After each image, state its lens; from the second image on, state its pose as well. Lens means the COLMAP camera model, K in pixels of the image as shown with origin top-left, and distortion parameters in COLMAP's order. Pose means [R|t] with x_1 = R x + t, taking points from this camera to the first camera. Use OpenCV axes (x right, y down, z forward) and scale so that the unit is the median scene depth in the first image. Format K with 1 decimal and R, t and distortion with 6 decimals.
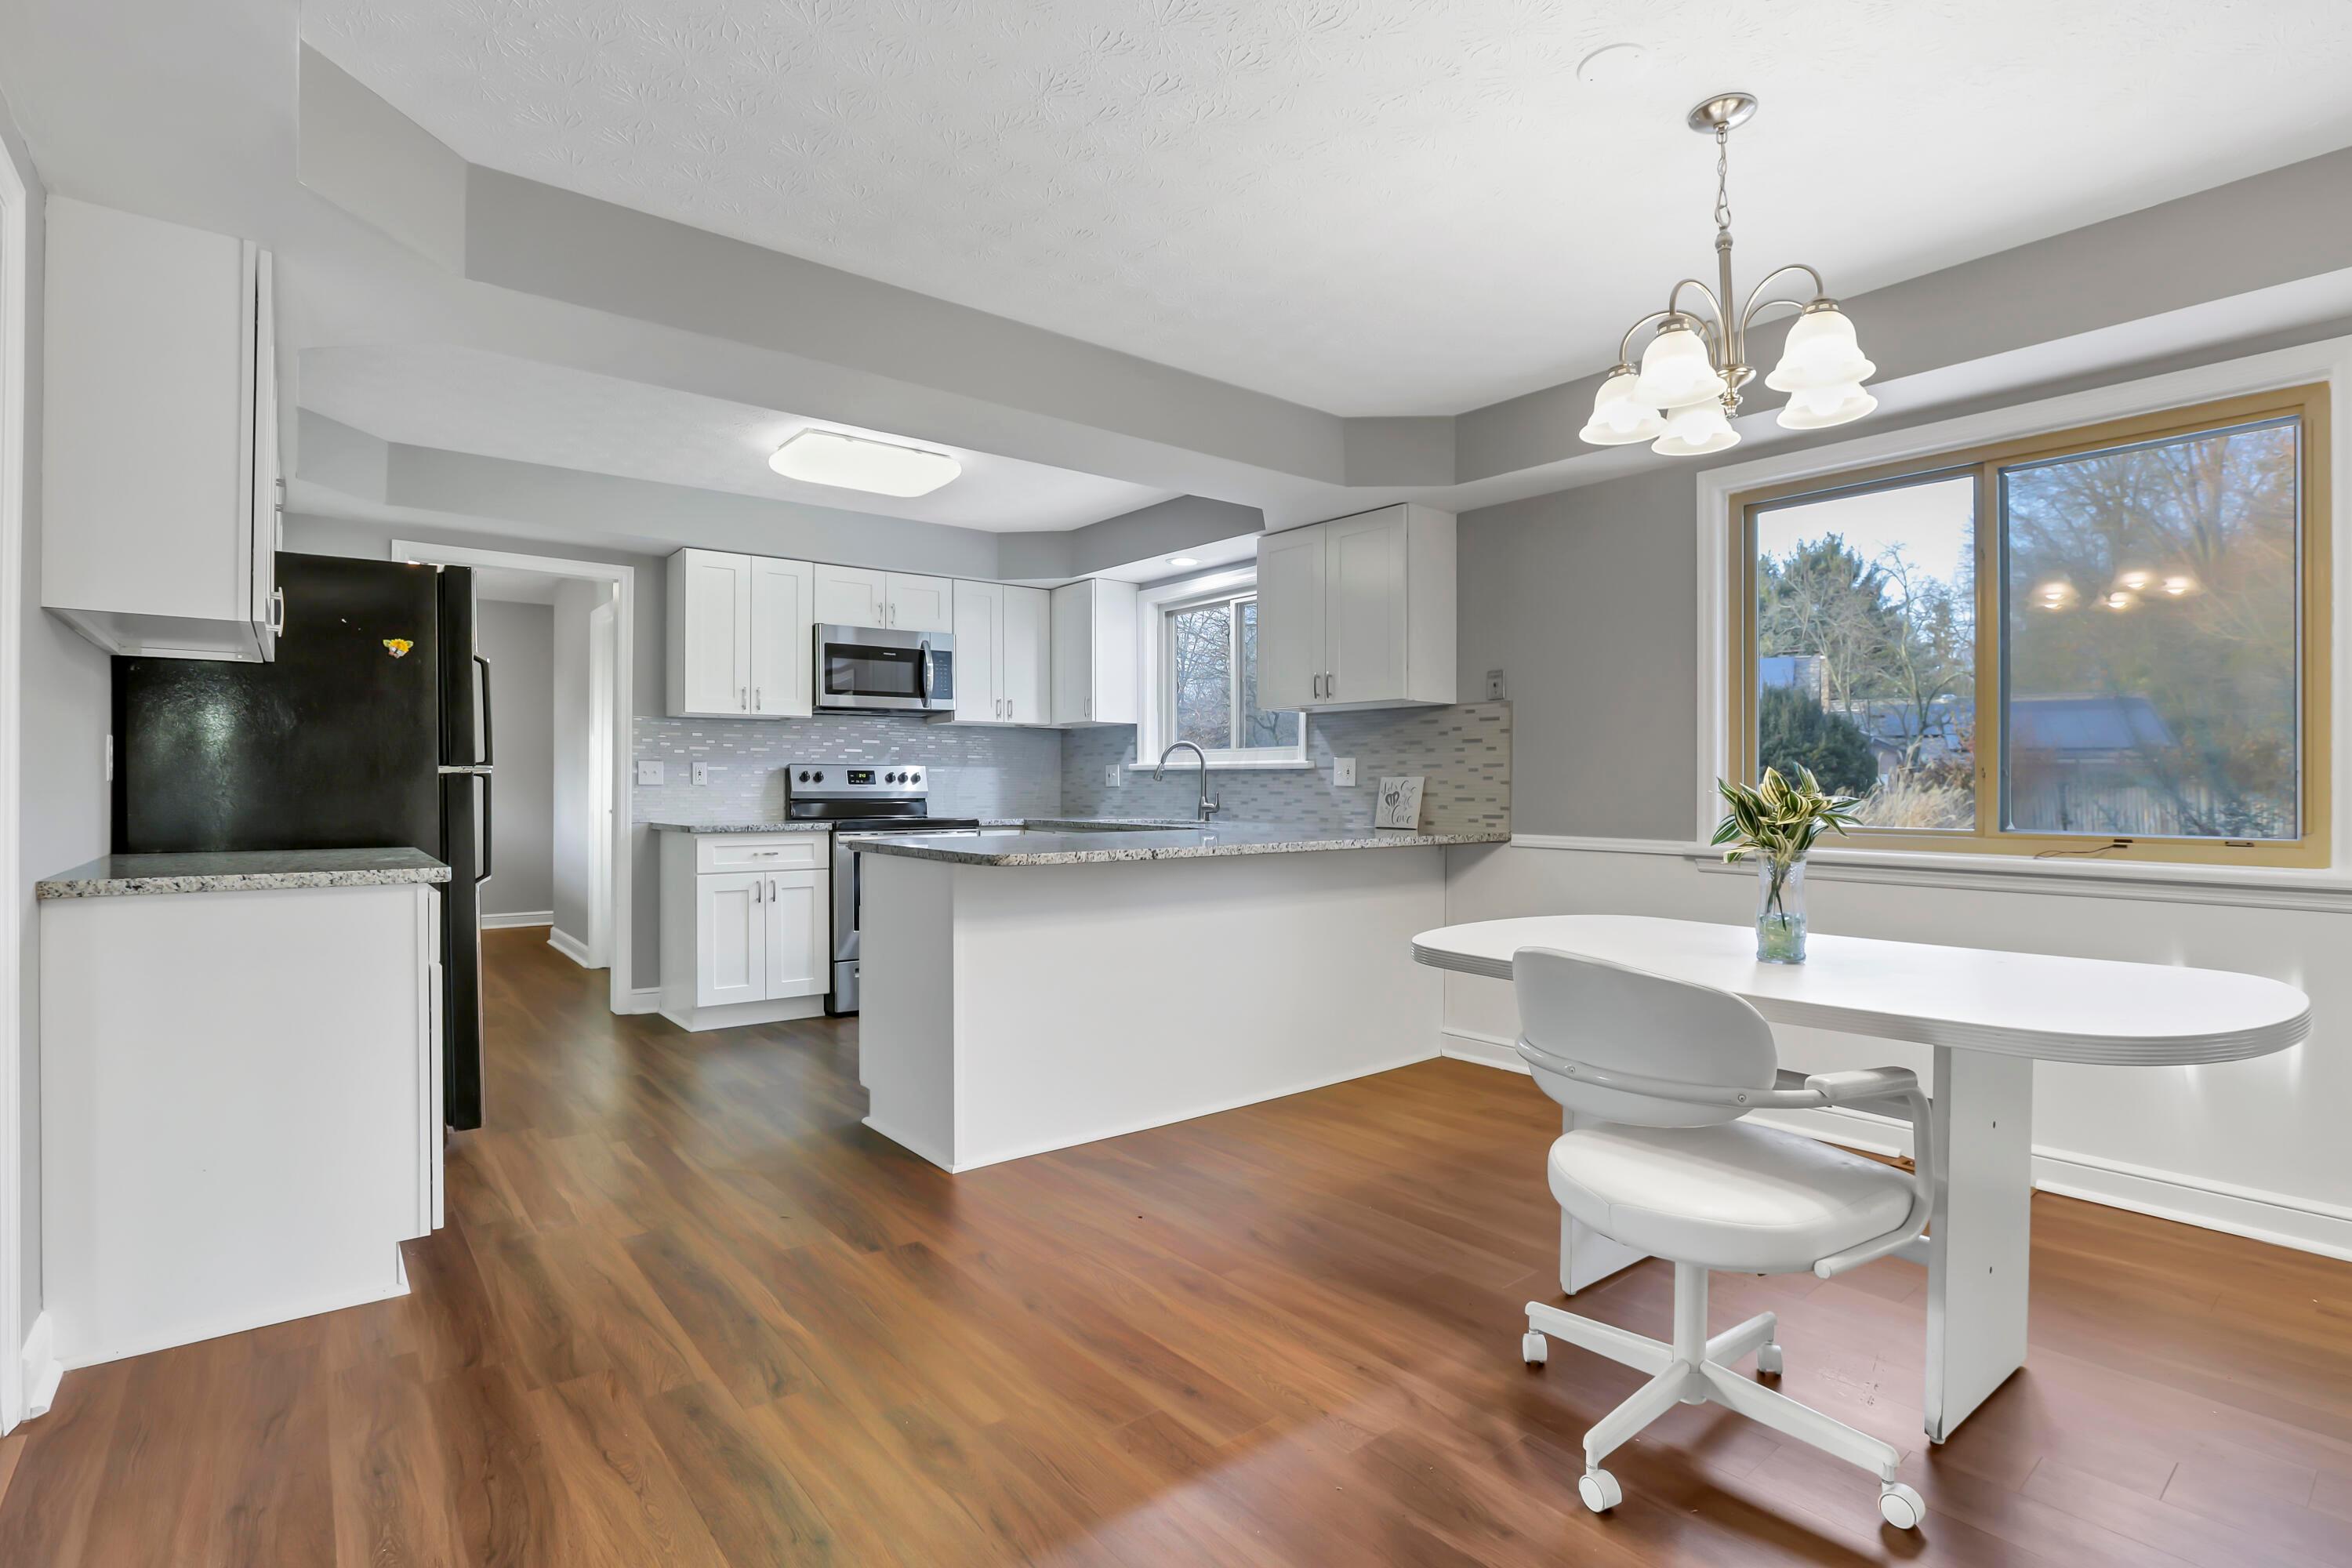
lens RADIAL K [[1157.1, 0, 1168.5], [0, 1157.1, 782.5], [0, 0, 1]] dist [-0.031999, -0.000276]
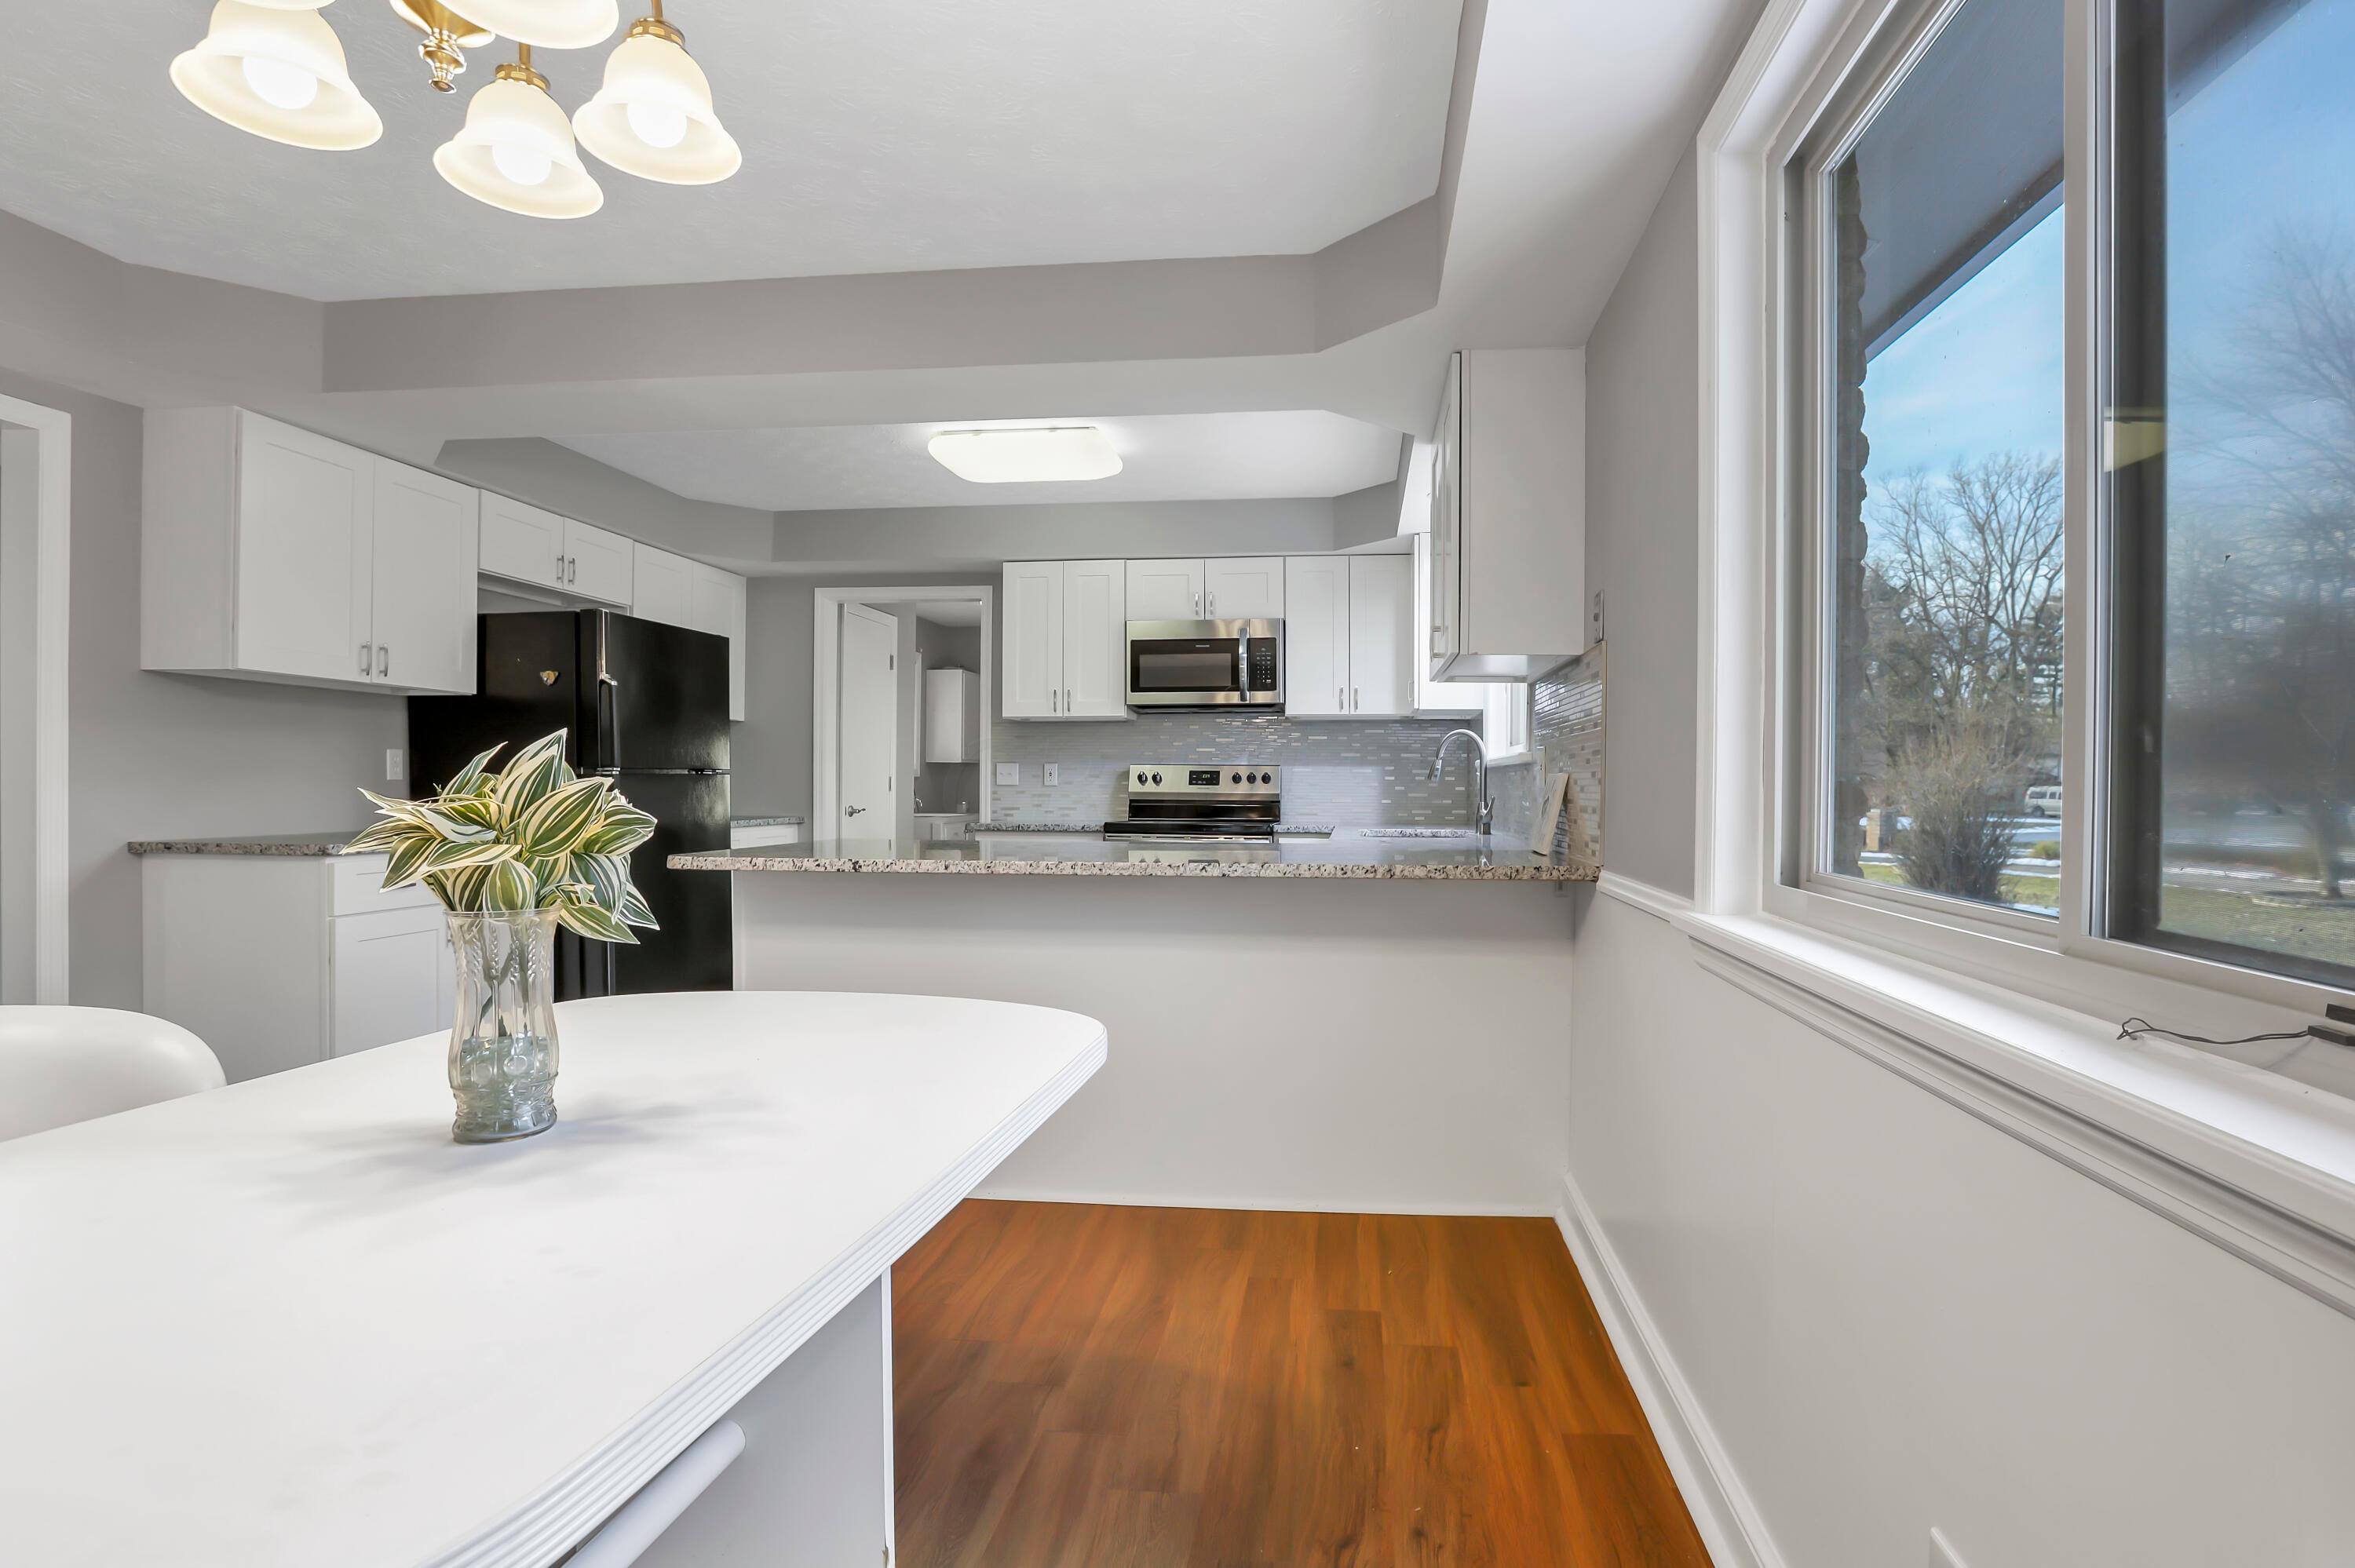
lens RADIAL K [[1158.4, 0, 1189.0], [0, 1158.4, 786.3], [0, 0, 1]] dist [-0.031999, -0.000276]
pose [[0.707467, 0.001775, -0.706744, 0.404740], [-0.001601, 0.999998, 0.000908, 0.001713], [0.706745, 0.000489, 0.707468, 0.316183]]
